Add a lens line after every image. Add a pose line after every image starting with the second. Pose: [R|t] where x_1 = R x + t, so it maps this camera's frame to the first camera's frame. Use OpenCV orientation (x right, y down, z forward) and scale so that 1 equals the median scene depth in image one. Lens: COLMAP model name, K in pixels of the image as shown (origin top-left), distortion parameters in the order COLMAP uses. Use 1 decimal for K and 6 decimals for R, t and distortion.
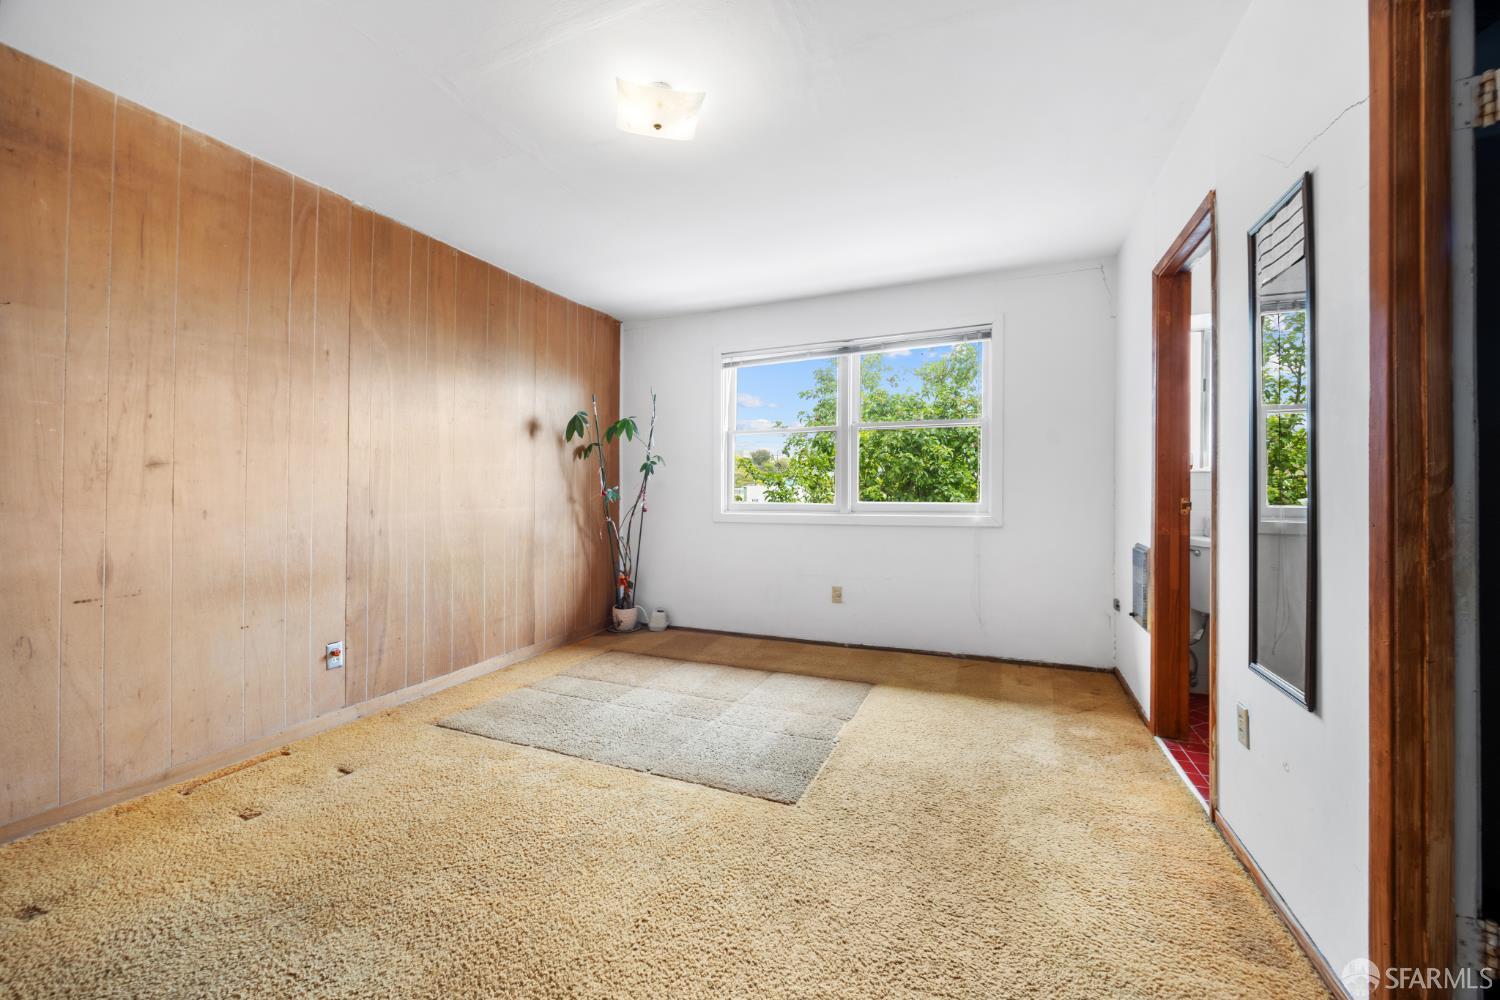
lens RADIAL K [[575.5, 0, 740.8], [0, 575.5, 480.0], [0, 0, 1]] dist [-0.008311, 0.000049]
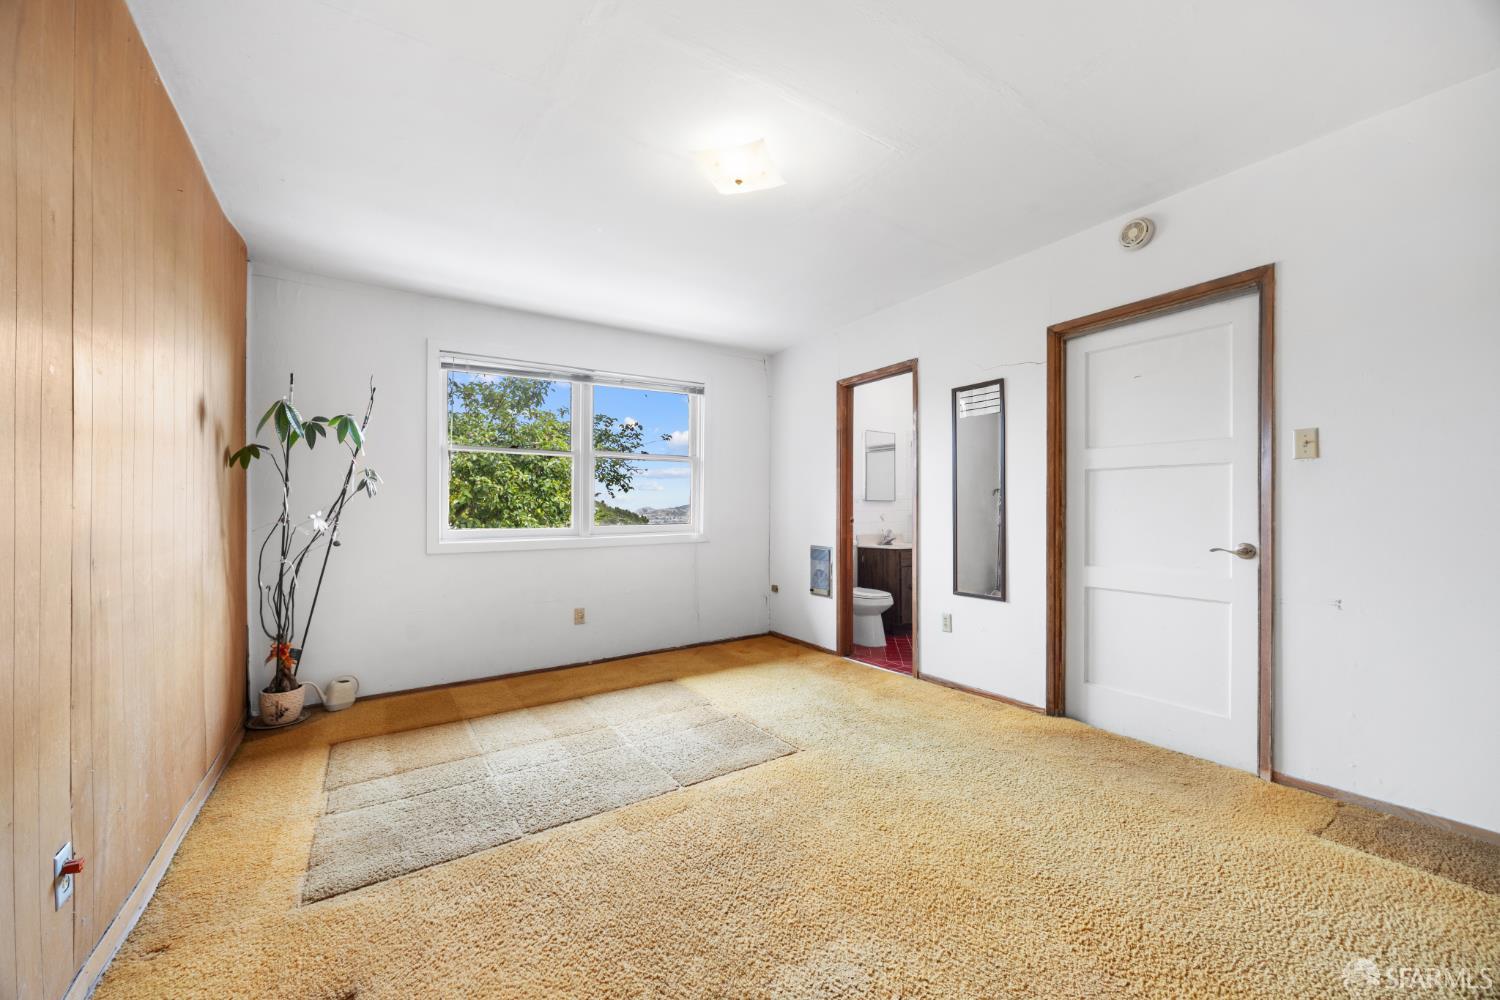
lens RADIAL K [[575.5, 0, 756.9], [0, 575.5, 507.1], [0, 0, 1]] dist [-0.008311, 0.000049]
pose [[0.535290, 0.005970, 0.844647, -0.622788], [-0.006557, 0.999974, -0.002912, 0.007381], [-0.844643, -0.003979, 0.535315, 0.220871]]
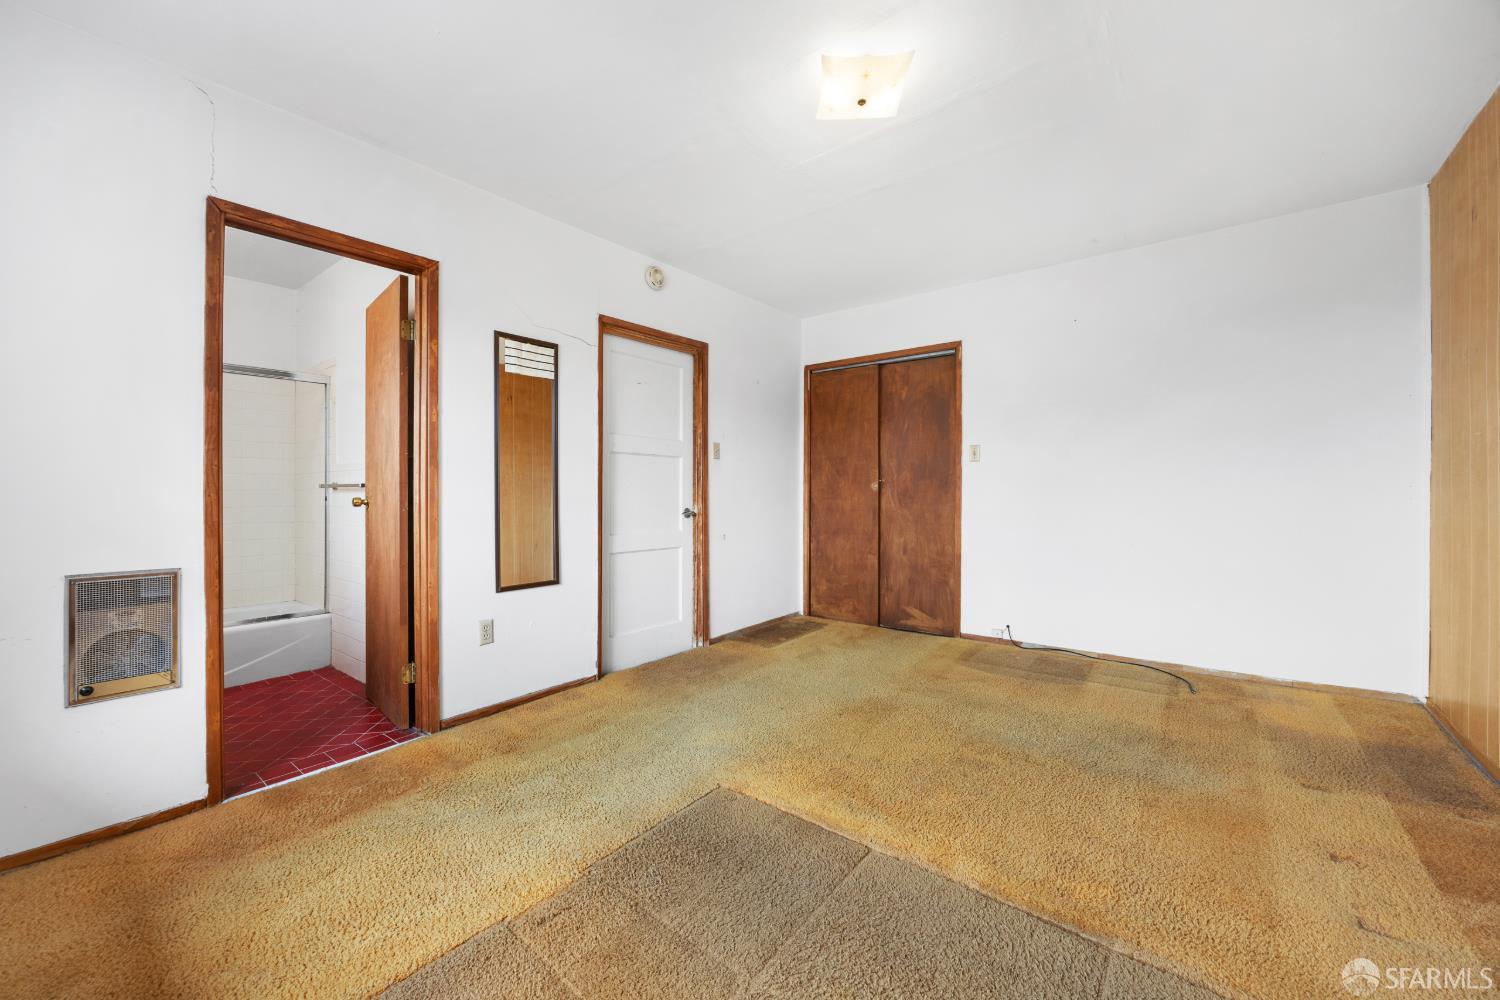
lens RADIAL K [[575.5, 0, 757.2], [0, 575.5, 495.6], [0, 0, 1]] dist [-0.008311, 0.000049]
pose [[-0.966759, 0.005471, 0.255631, -0.141849], [0.004779, 0.999983, -0.003328, 0.025812], [-0.255645, -0.001996, -0.966769, 1.133929]]
